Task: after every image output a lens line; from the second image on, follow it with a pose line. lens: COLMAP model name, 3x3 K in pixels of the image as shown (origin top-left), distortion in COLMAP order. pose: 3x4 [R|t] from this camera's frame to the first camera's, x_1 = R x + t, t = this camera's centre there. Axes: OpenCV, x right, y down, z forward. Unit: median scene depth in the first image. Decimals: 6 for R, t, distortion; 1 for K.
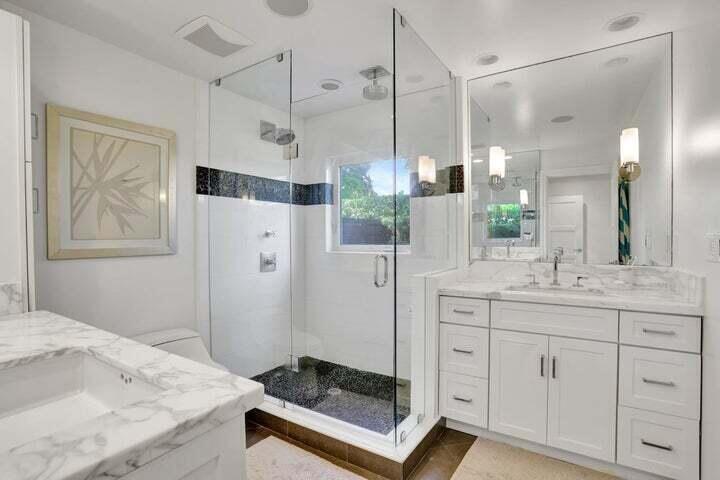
lens RADIAL K [[348.9, 0, 364.4], [0, 348.9, 240.3], [0, 0, 1]] dist [-0.034622, 0.003717]
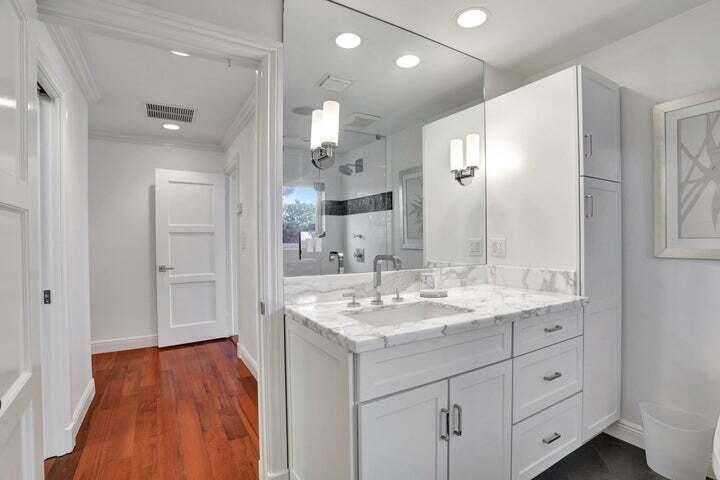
lens RADIAL K [[348.9, 0, 365.0], [0, 348.9, 239.5], [0, 0, 1]] dist [-0.034622, 0.003717]
pose [[-0.428149, 0.007561, -0.903676, 0.362818], [-0.003220, 0.999946, 0.009892, -0.004926], [0.903702, 0.007145, -0.428102, 0.611728]]
